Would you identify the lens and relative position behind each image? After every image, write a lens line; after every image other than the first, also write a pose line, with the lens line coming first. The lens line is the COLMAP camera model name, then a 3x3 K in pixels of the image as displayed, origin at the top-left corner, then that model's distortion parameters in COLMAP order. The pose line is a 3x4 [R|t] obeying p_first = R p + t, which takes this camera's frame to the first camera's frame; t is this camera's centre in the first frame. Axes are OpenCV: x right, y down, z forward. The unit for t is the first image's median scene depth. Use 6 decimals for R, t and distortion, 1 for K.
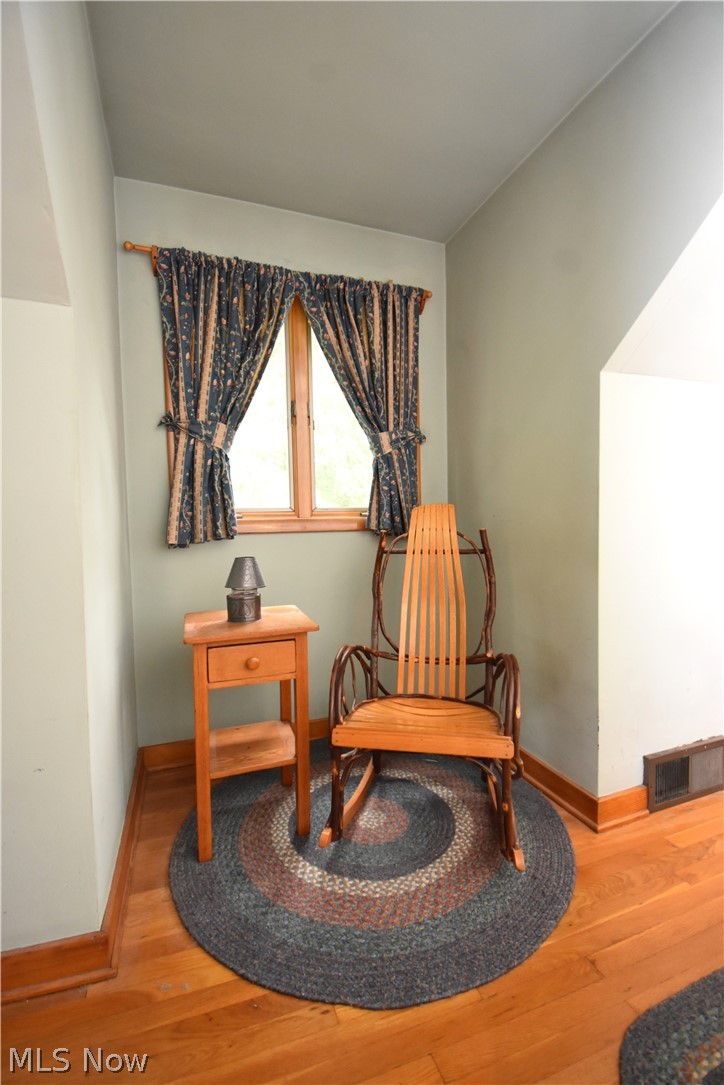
lens RADIAL K [[444.4, 0, 362.0], [0, 444.4, 542.5], [0, 0, 1]] dist [0.002007, 0.000080]
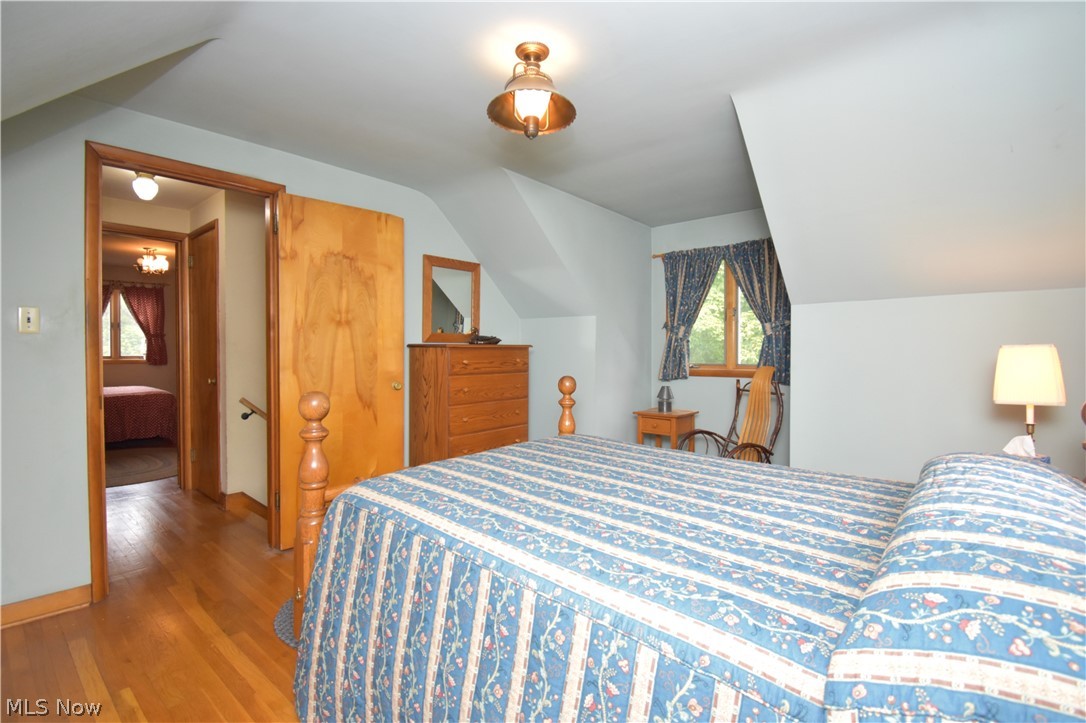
lens RADIAL K [[504.6, 0, 544.8], [0, 504.6, 358.2], [0, 0, 1]] dist [0.023578, -0.027594]
pose [[0.512095, 0.032420, -0.858317, 1.507872], [-0.047486, 0.998828, 0.009396, -0.098226], [0.857615, 0.035947, 0.513034, -0.886131]]
